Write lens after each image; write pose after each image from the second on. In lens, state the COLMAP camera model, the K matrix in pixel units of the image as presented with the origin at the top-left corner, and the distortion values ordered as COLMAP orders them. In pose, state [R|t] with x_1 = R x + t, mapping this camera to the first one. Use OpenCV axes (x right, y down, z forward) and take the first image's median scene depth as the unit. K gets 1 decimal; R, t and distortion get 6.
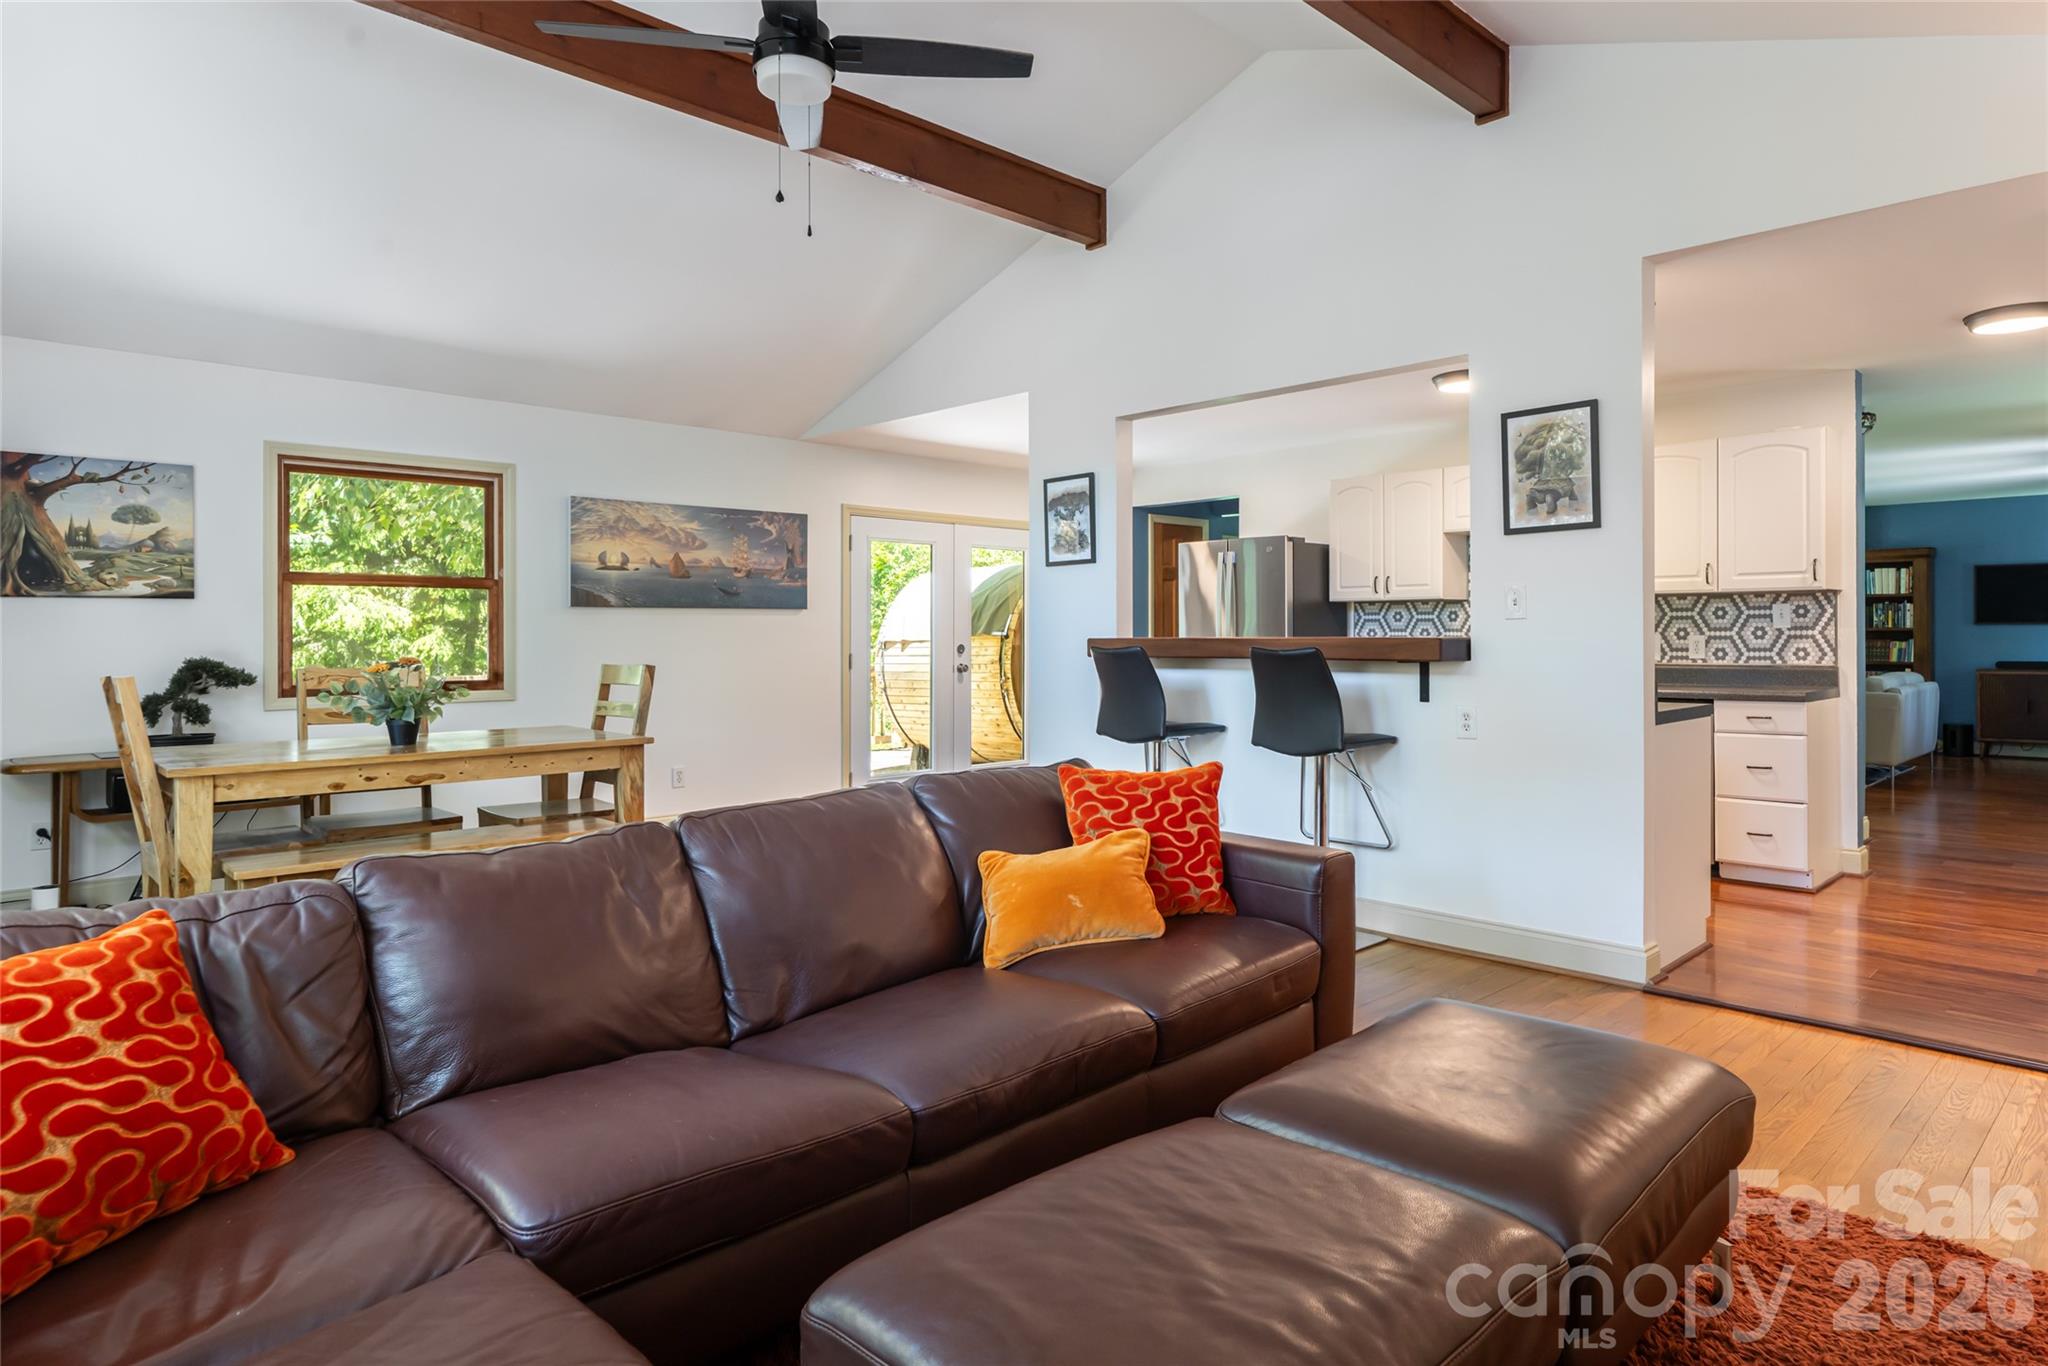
lens RADIAL K [[1184.9, 0, 1056.4], [0, 1184.9, 635.2], [0, 0, 1]] dist [0.003892, 0.000718]
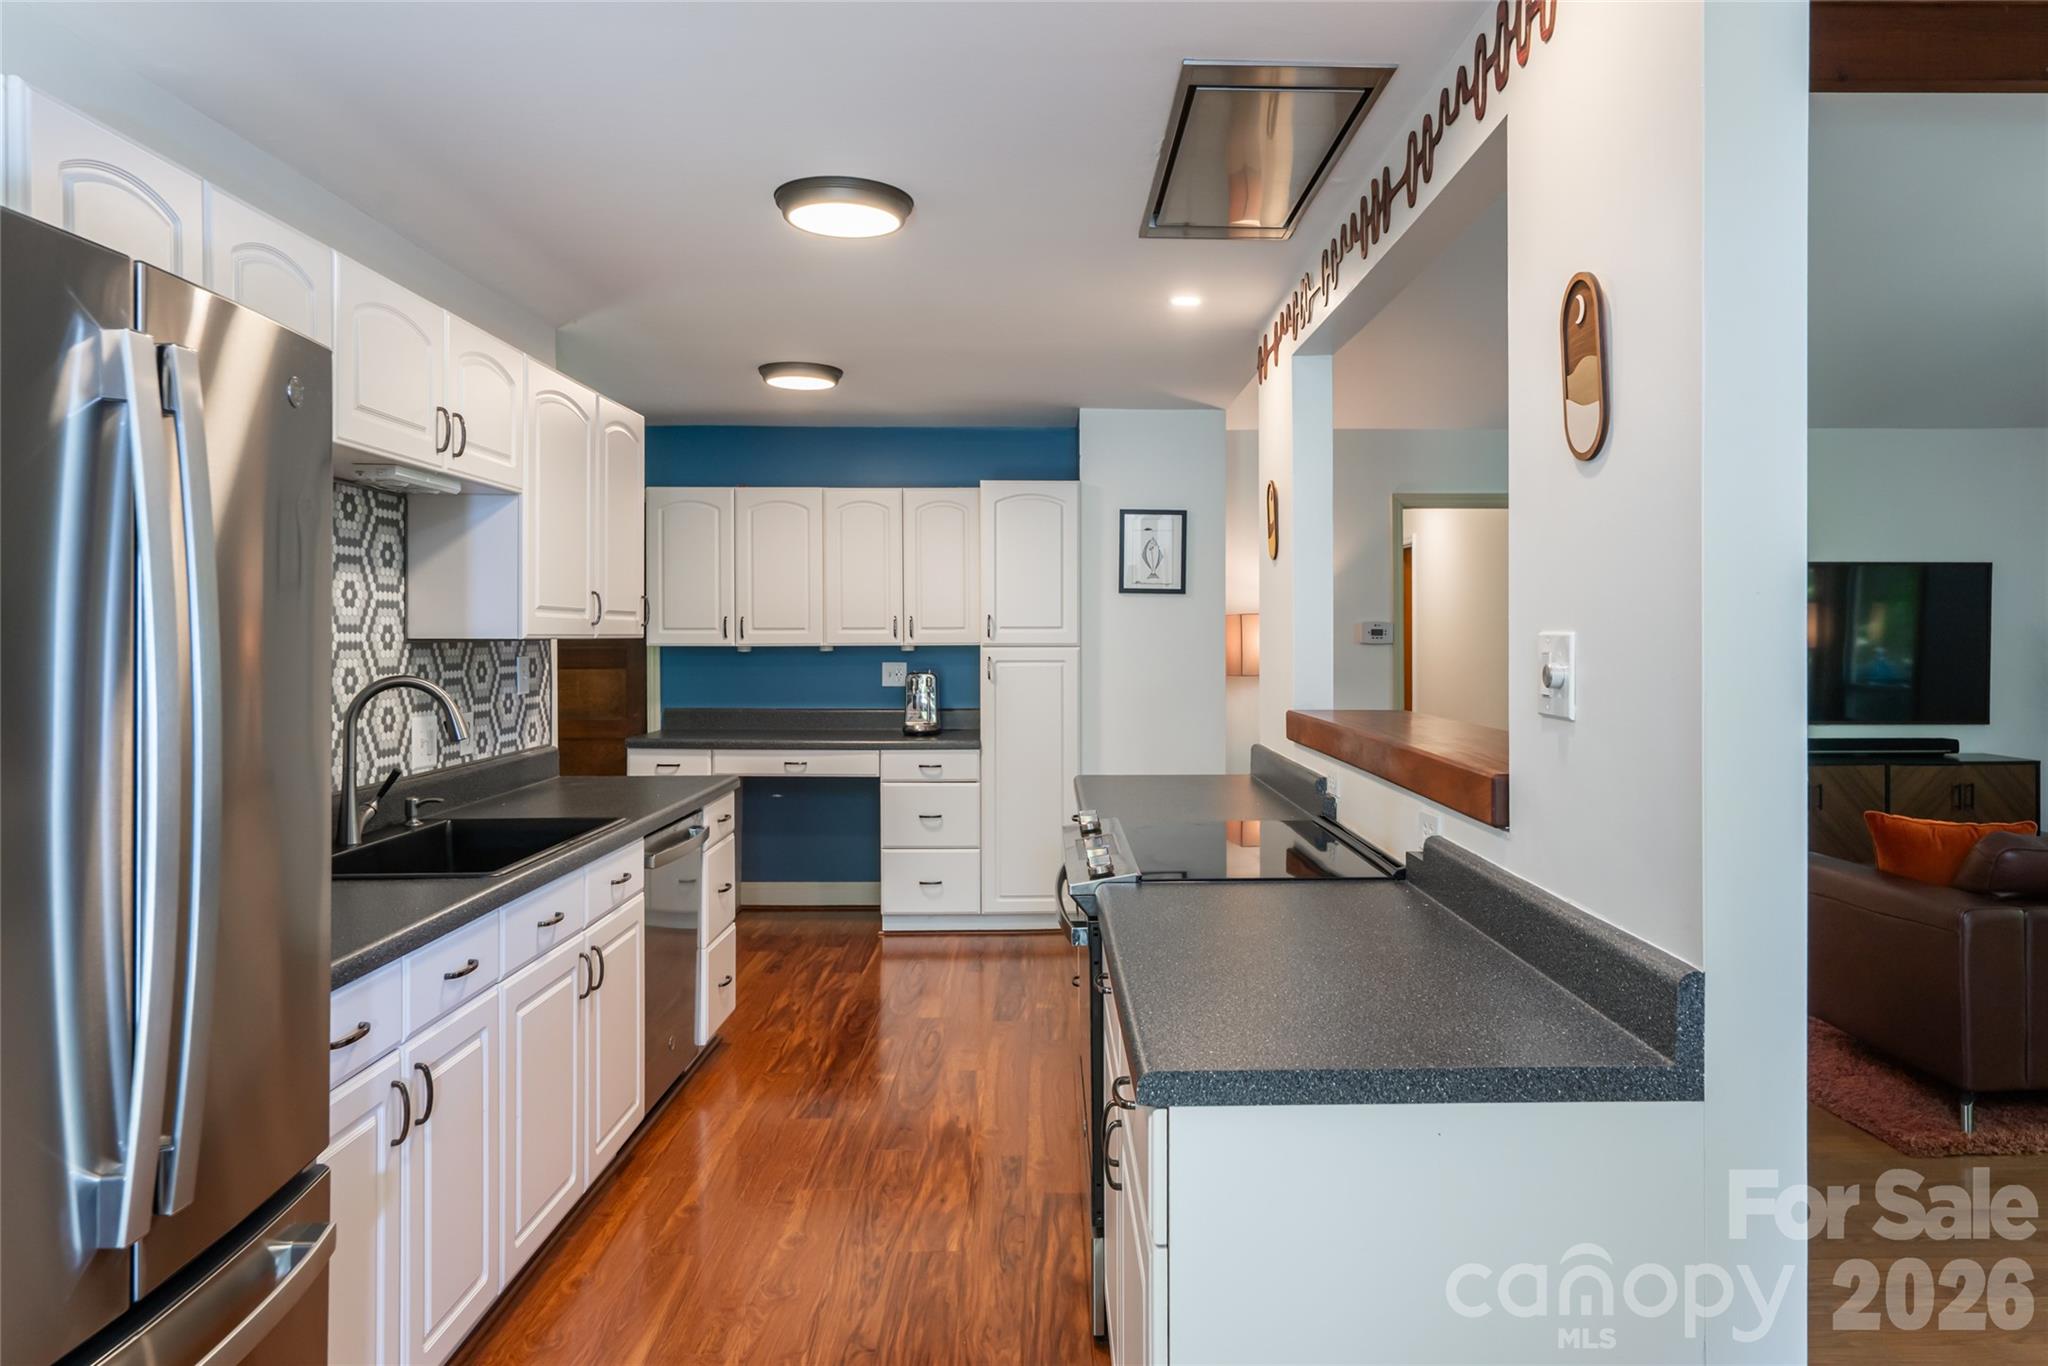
lens RADIAL K [[1298.5, 0, 1072.5], [0, 1298.5, 633.2], [0, 0, 1]] dist [0.005809, 0.000912]
pose [[-0.728096, 0.005702, 0.685452, -0.085844], [0.005056, 0.999983, -0.002947, -0.033442], [-0.685457, 0.001320, -0.728112, 1.231849]]
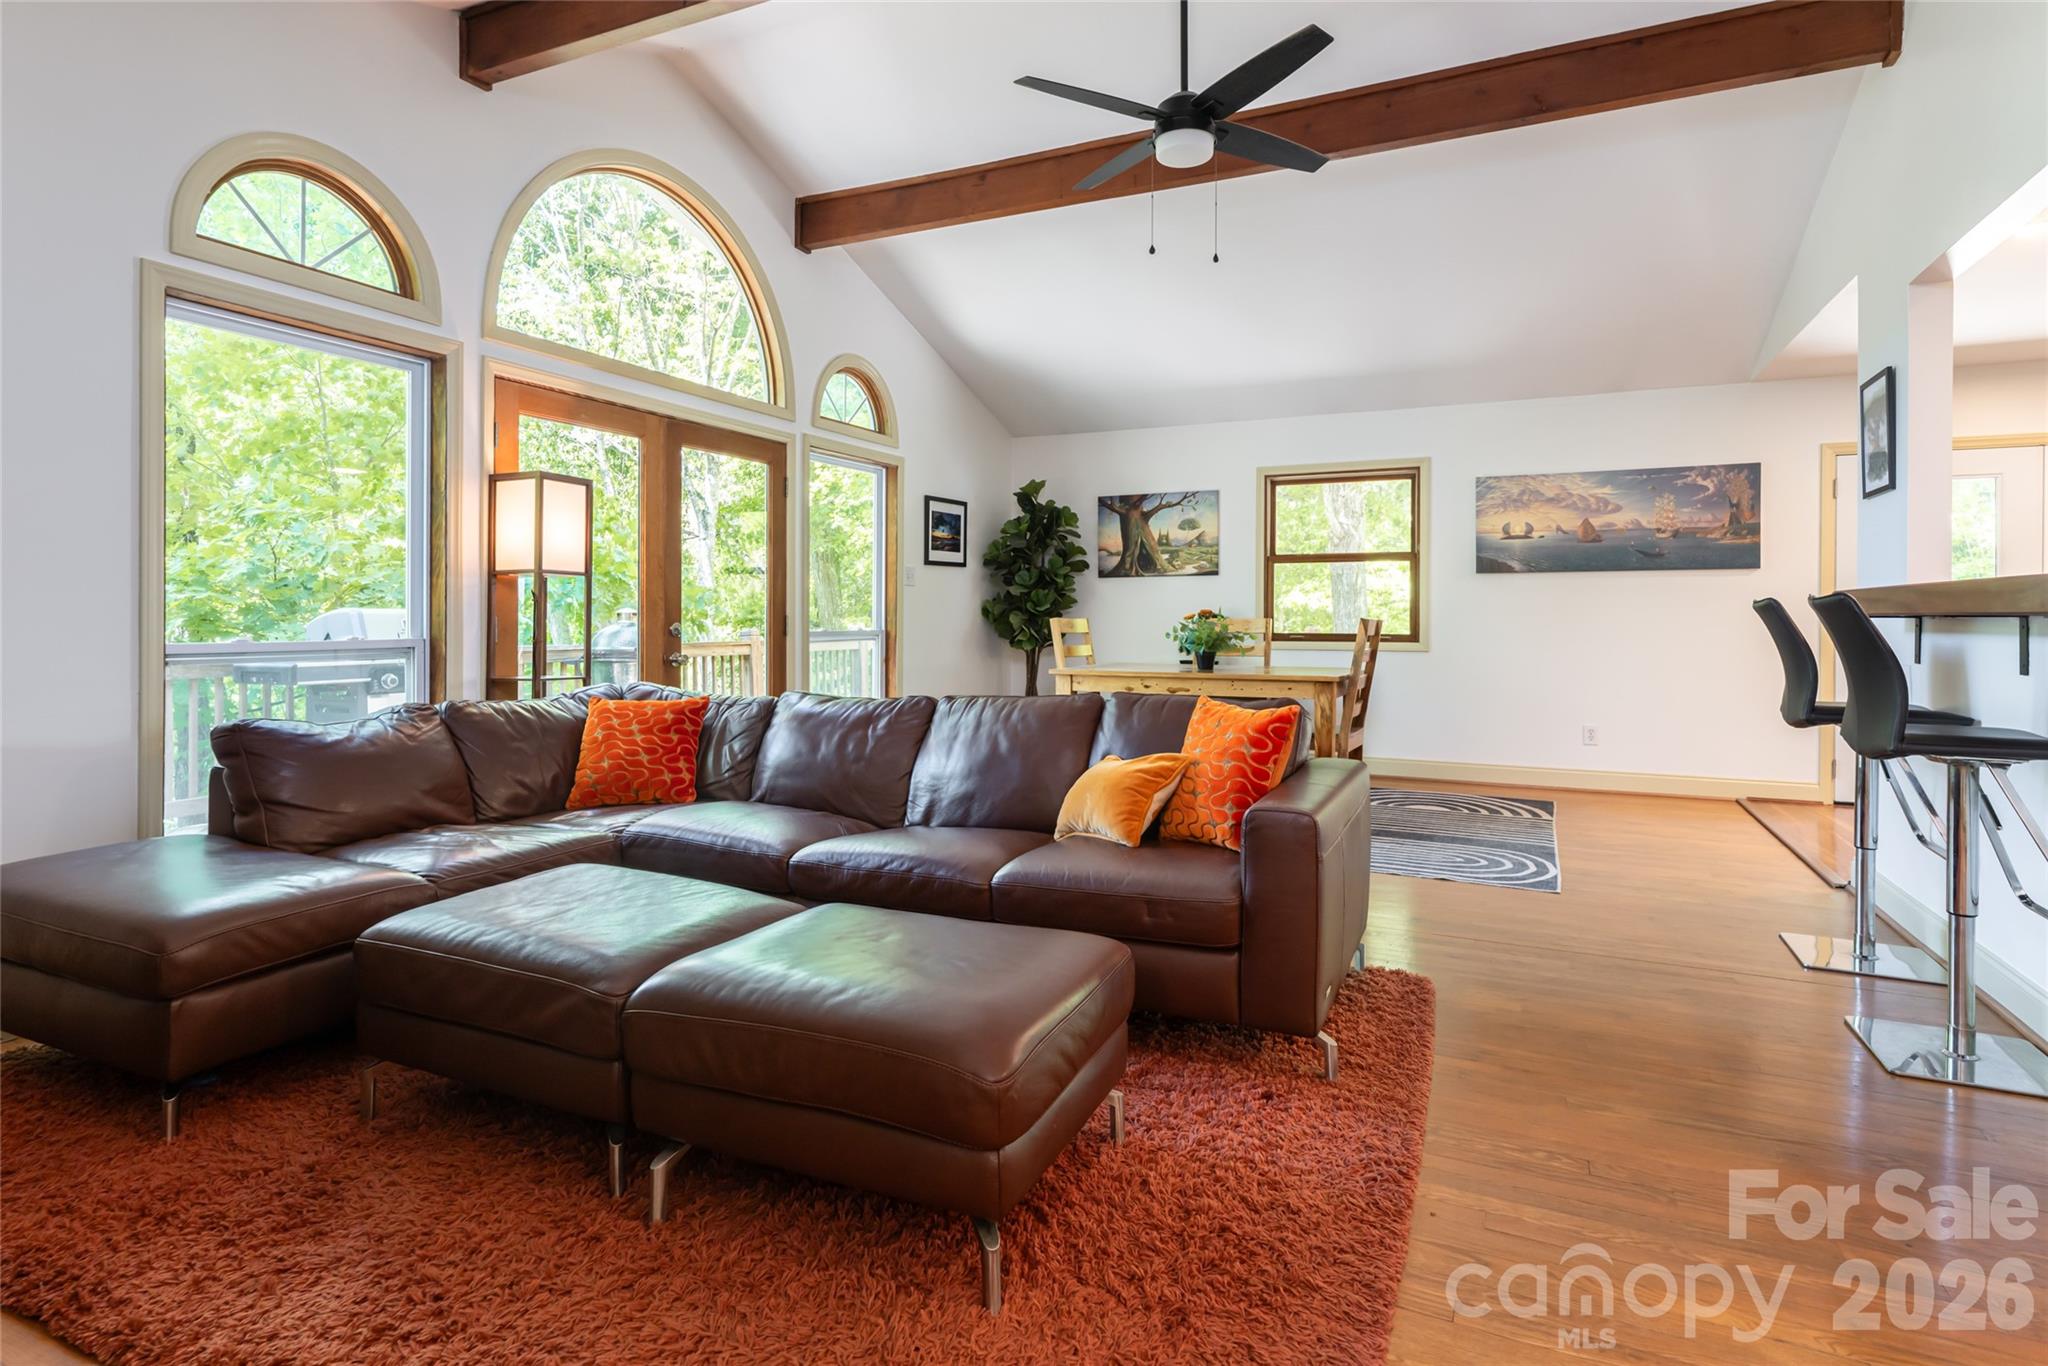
lens RADIAL K [[1059.1, 0, 1030.9], [0, 1059.1, 614.2], [0, 0, 1]] dist [0.001523, 0.000268]
pose [[0.345470, 0.003527, -0.938423, 0.430470], [-0.003477, 0.999991, 0.002479, 0.015670], [0.938423, 0.002407, 0.345479, 0.248060]]
